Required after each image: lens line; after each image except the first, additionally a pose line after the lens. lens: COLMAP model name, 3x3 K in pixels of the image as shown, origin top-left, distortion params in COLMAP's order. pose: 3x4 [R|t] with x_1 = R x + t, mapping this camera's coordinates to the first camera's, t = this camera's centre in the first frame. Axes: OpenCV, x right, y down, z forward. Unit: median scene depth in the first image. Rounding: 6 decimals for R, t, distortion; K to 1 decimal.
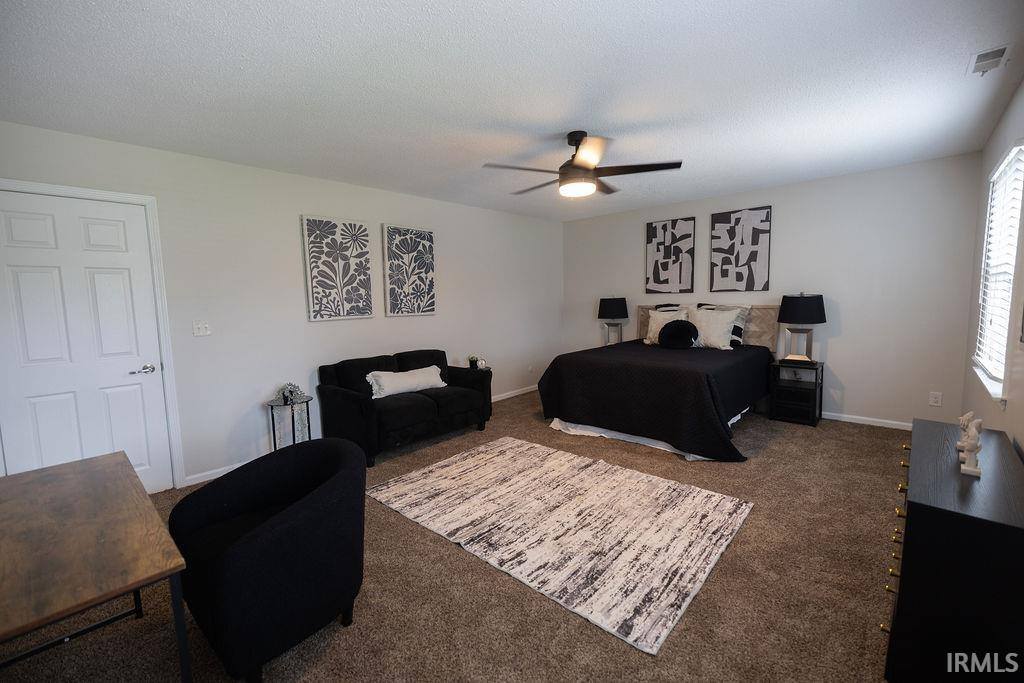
lens RADIAL K [[427.3, 0, 509.5], [0, 427.3, 336.1], [0, 0, 1]] dist [-0.000819, -0.000009]
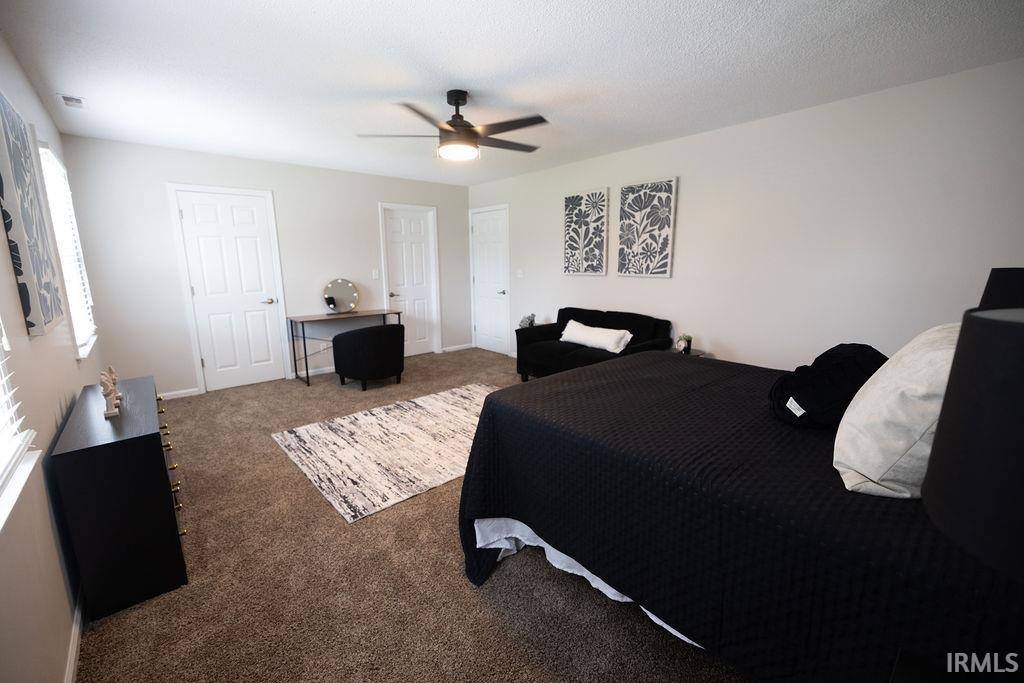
lens RADIAL K [[427.3, 0, 509.5], [0, 427.3, 336.1], [0, 0, 1]] dist [-0.000819, -0.000009]
pose [[-0.102545, 0.201471, -0.974112, 0.842311], [-0.076309, 0.974795, 0.209645, -0.106603], [0.991797, 0.095832, -0.084587, 0.885718]]
